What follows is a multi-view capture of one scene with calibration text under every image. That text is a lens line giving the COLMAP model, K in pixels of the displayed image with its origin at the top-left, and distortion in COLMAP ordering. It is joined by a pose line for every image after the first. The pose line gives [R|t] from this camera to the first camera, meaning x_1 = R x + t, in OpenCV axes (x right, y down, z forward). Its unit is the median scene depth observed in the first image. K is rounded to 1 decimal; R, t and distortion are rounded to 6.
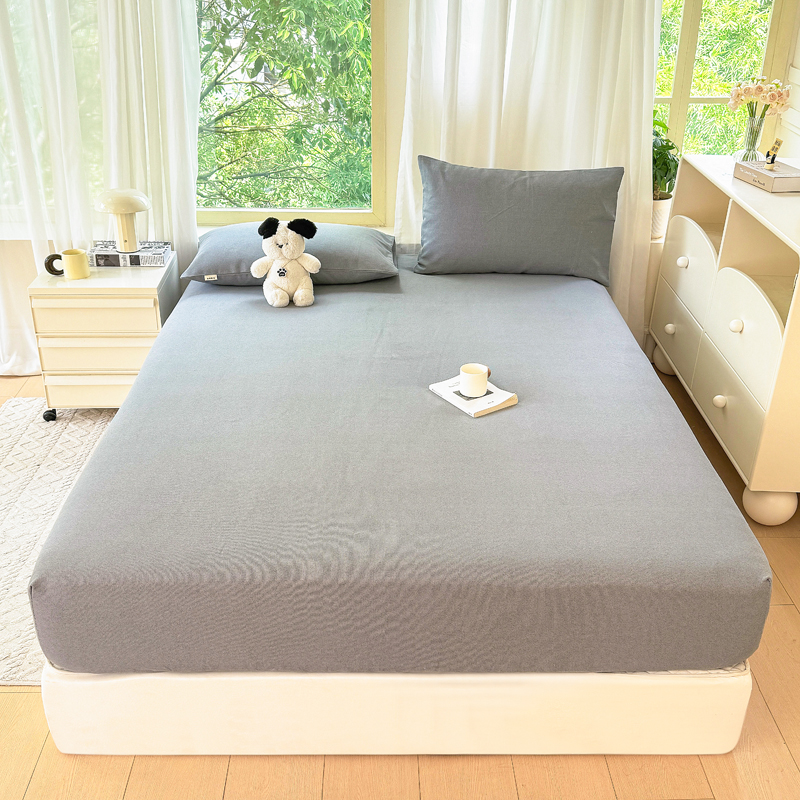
lens RADIAL K [[936.1, 0, 391.4], [0, 936.1, 398.5], [0, 0, 1]] dist [0.046884, 0.000000]
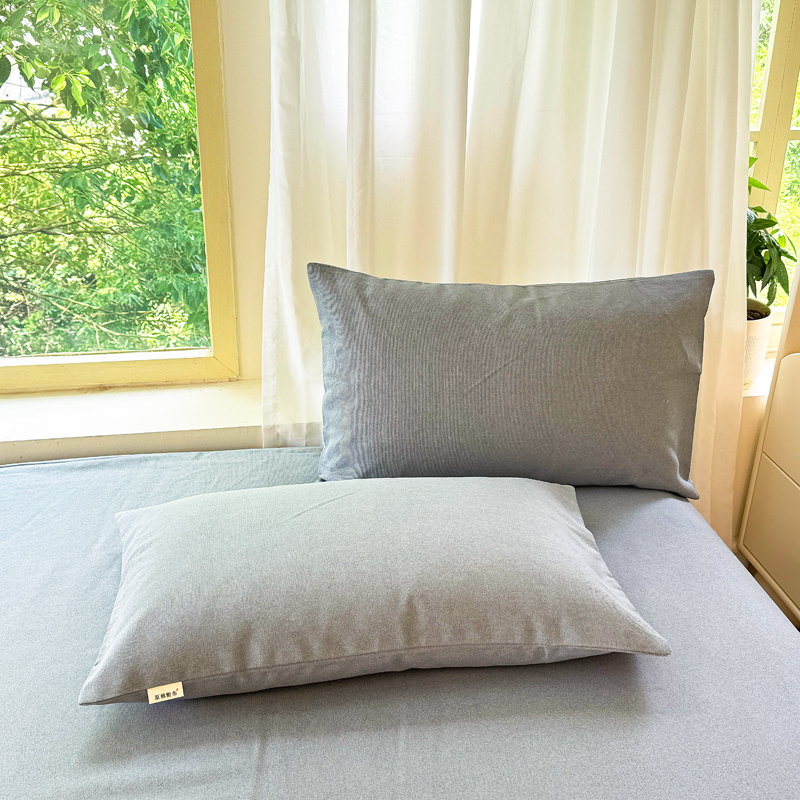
lens RADIAL K [[1080.0, 0, 398.2], [0, 1080.0, 399.4], [0, 0, 1]] dist [0.120561, 0.000000]
pose [[0.987238, -0.055395, 0.149310, -0.011638], [0.061861, 0.997322, -0.039018, -0.157747], [-0.146749, 0.047756, 0.988020, 0.432259]]
